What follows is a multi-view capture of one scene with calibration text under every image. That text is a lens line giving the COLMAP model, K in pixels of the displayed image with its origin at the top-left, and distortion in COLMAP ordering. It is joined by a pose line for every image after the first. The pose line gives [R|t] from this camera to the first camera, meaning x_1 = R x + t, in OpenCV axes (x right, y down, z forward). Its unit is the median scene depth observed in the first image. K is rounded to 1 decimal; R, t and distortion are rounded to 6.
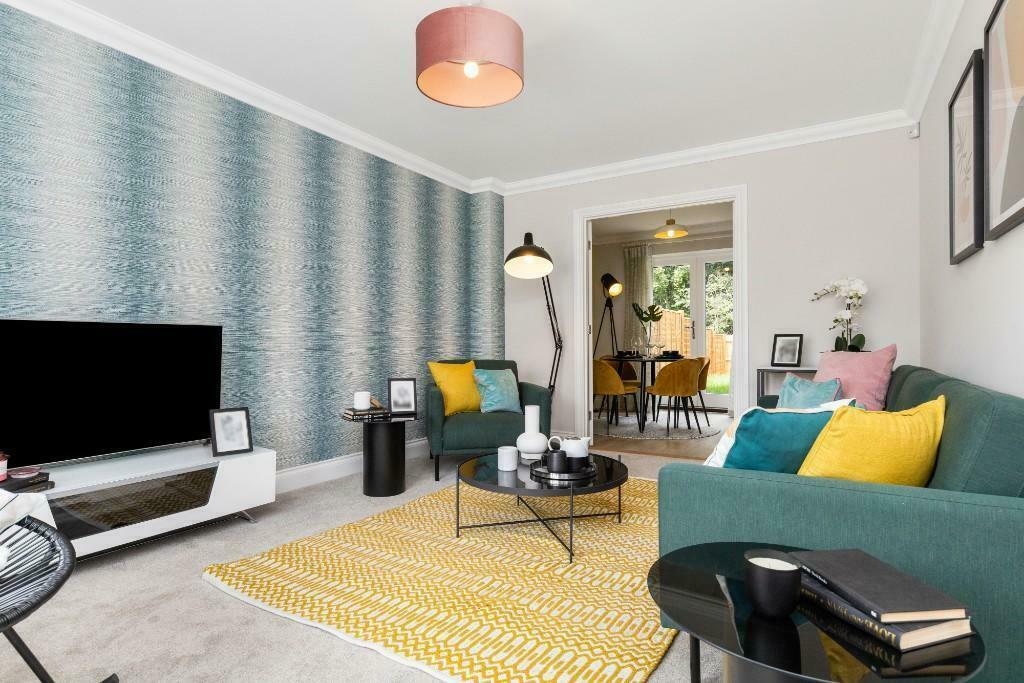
lens RADIAL K [[535.4, 0, 510.4], [0, 535.4, 341.8], [0, 0, 1]] dist [-0.002714, -0.000233]
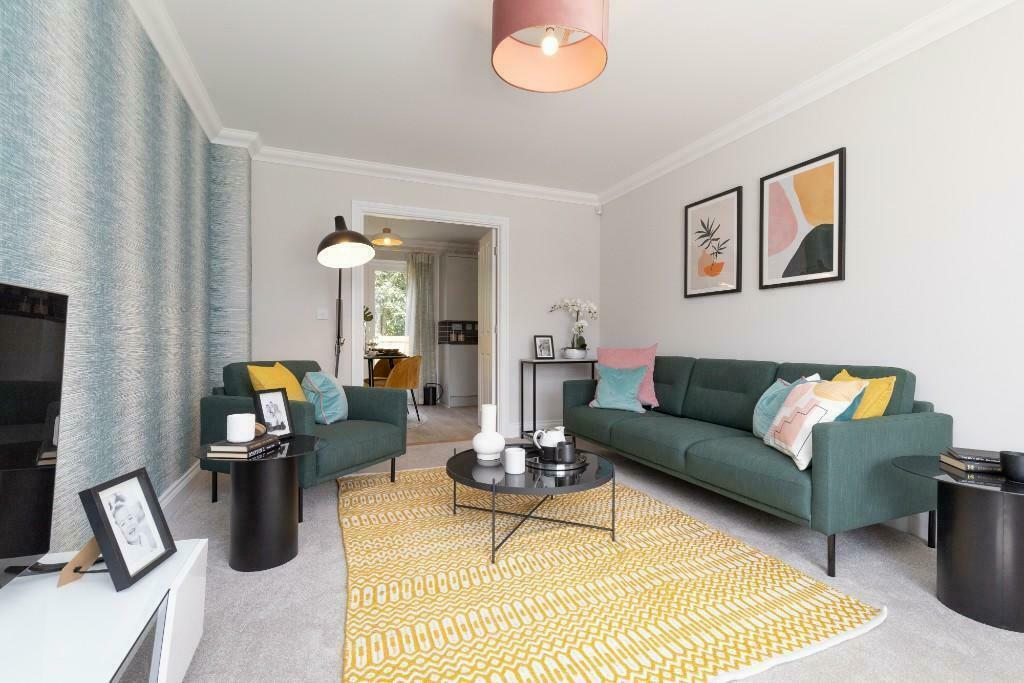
lens RADIAL K [[460.4, 0, 515.8], [0, 460.4, 341.1], [0, 0, 1]] dist [0.005365, 0.000346]
pose [[0.589889, 0.006083, 0.807462, -0.490509], [-0.009822, 0.999952, -0.000357, 0.001217], [-0.807425, -0.007720, 0.589920, 0.370304]]
